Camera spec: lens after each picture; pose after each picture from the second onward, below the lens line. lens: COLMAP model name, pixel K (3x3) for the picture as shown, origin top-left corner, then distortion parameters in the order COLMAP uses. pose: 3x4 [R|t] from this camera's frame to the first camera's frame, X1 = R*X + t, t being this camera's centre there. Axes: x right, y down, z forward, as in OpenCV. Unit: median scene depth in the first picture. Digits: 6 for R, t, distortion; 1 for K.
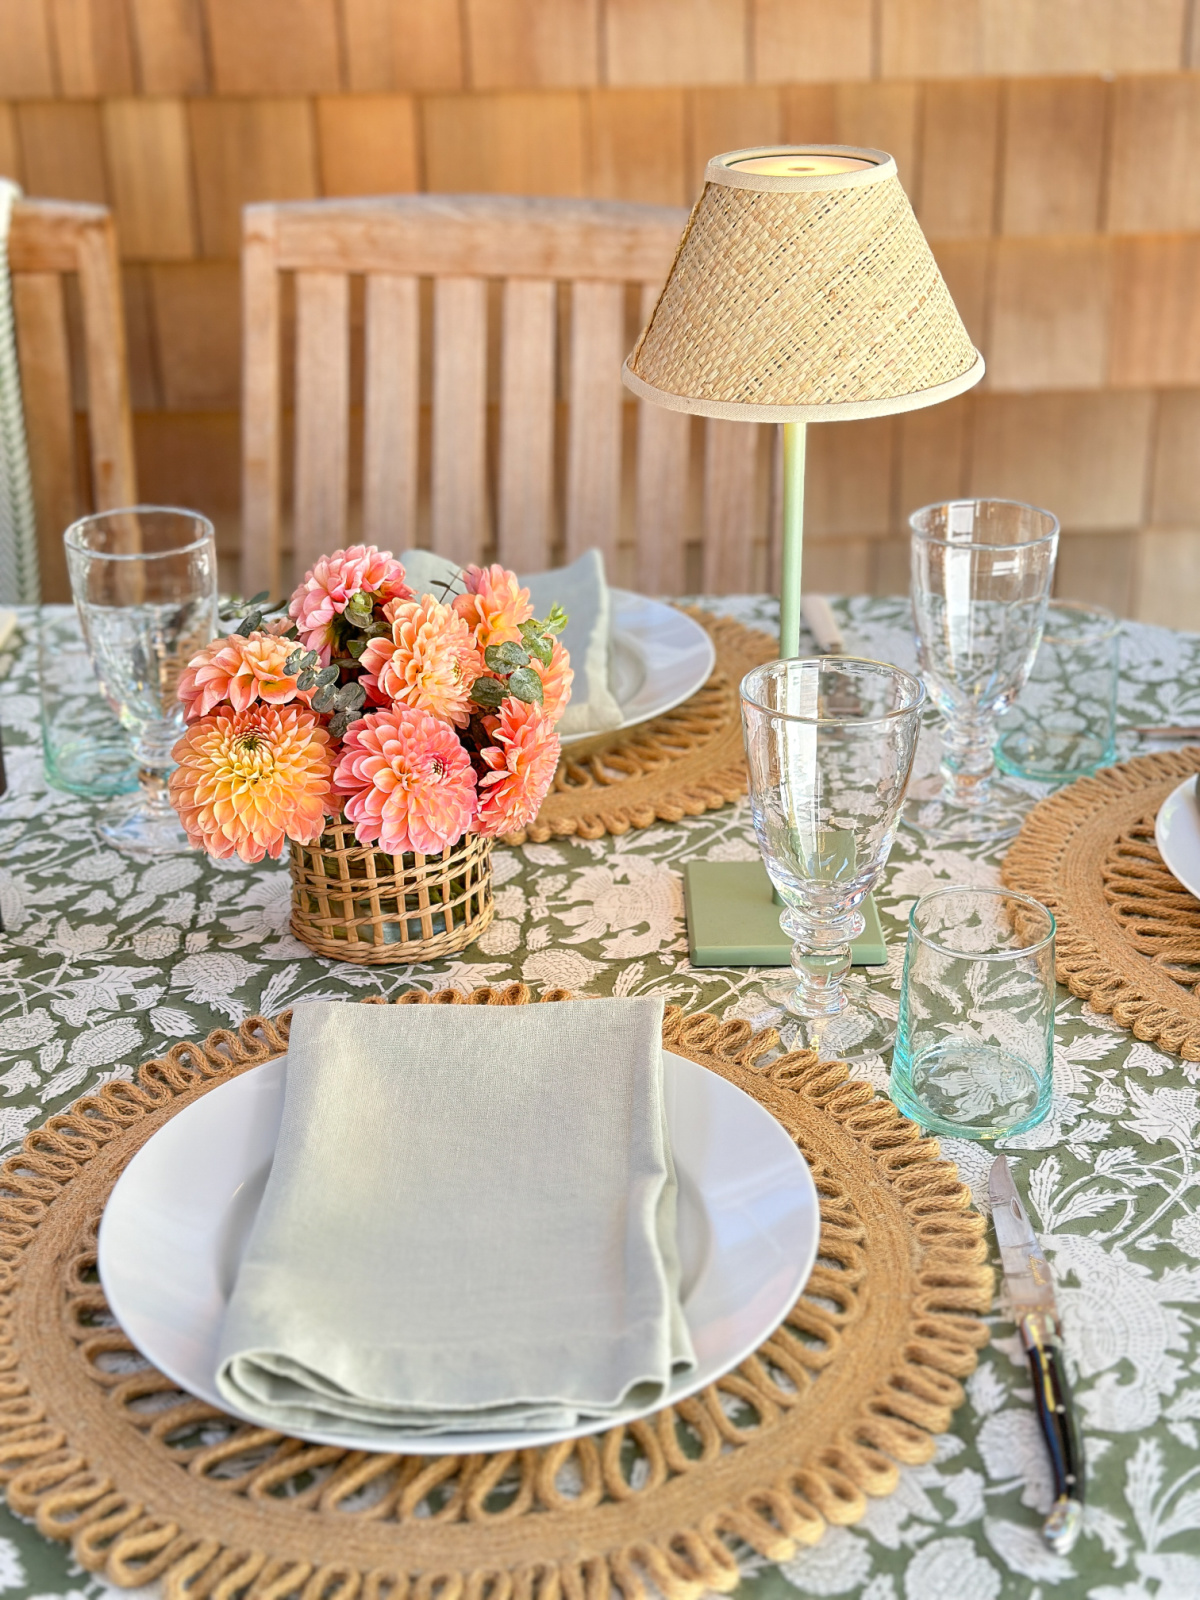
lens RADIAL K [[2223.4, 0, 600.0], [0, 2223.4, 800.0], [0, 0, 1]] dist [0.128226, -0.001146]
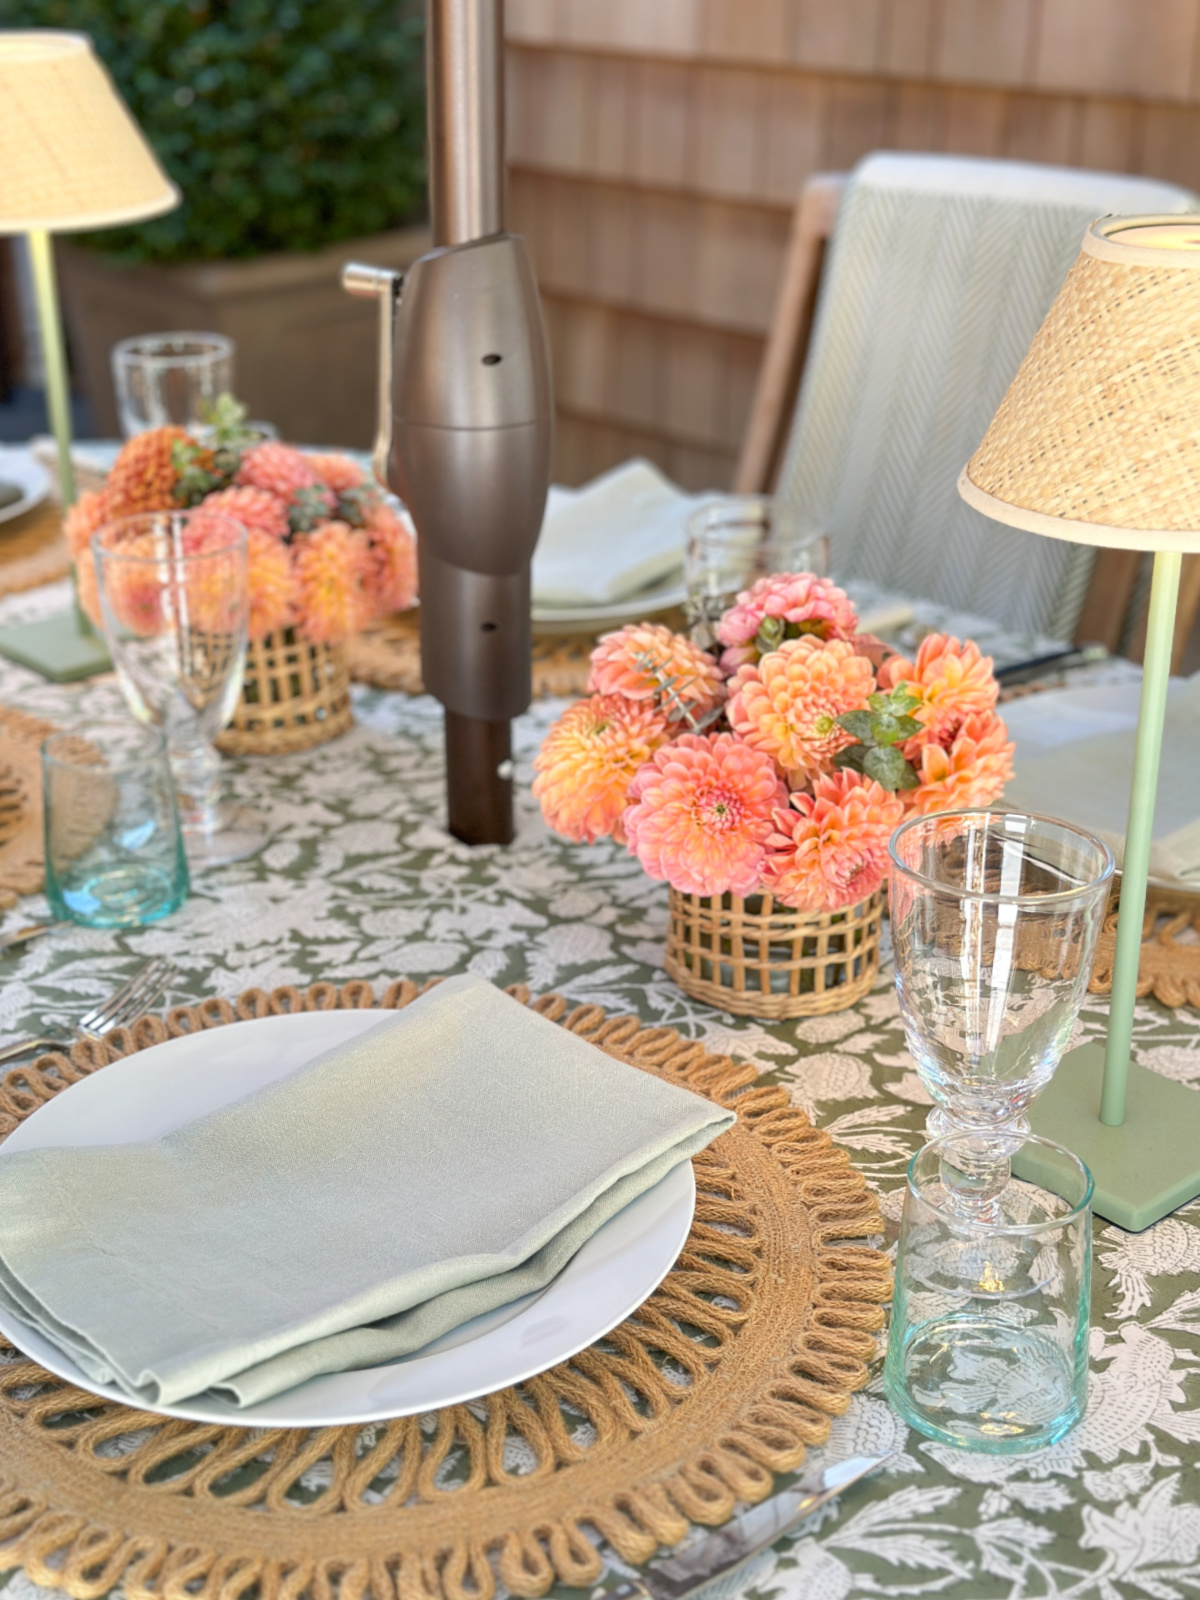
lens RADIAL K [[2285.5, 0, 600.0], [0, 2285.5, 800.0], [0, 0, 1]] dist [0.123588, -0.088067]
pose [[0.662602, 0.309668, -0.681956, 0.532199], [-0.320188, 0.940244, 0.115852, -0.109829], [0.677081, 0.141590, 0.722159, 0.258217]]
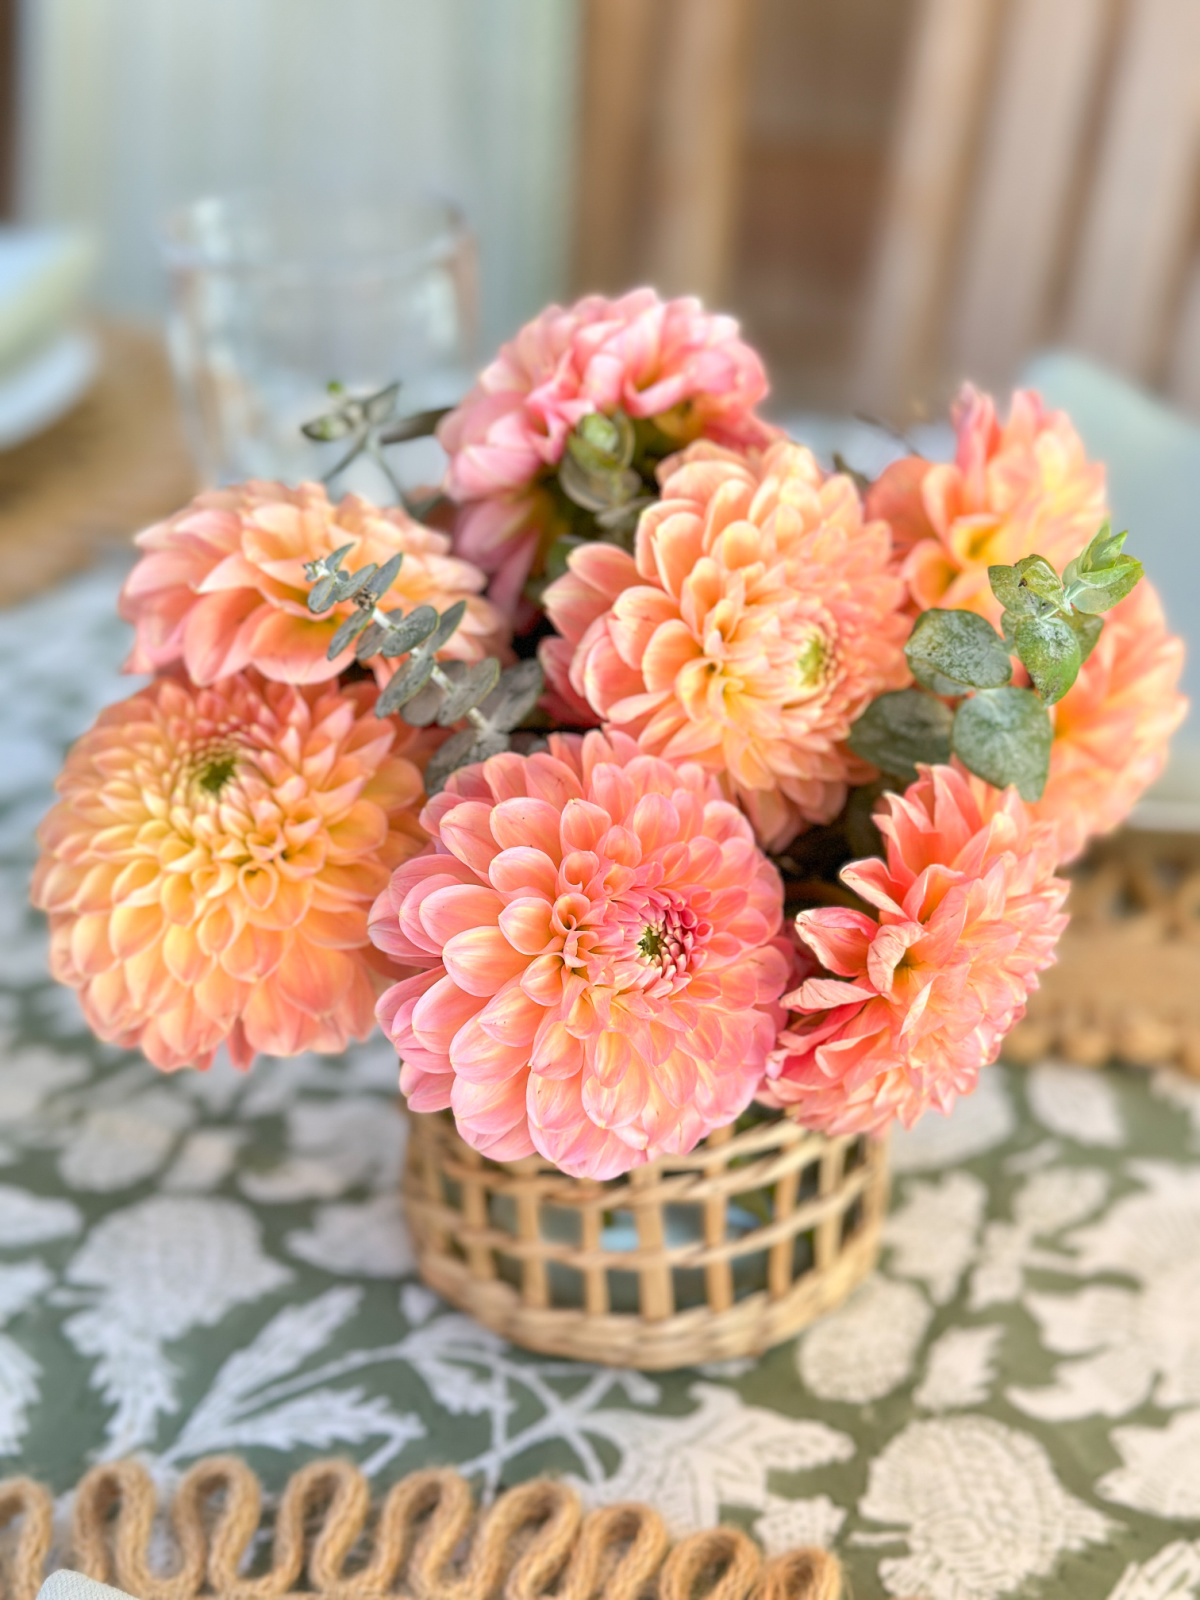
lens RADIAL K [[2285.5, 0, 600.0], [0, 2285.5, 800.0], [0, 0, 1]] dist [0.123588, -0.088067]
pose [[0.914183, 0.193307, -0.356232, 0.040915], [-0.165136, 0.980320, 0.108184, -0.071353], [0.370134, -0.040074, 0.928114, 0.642720]]
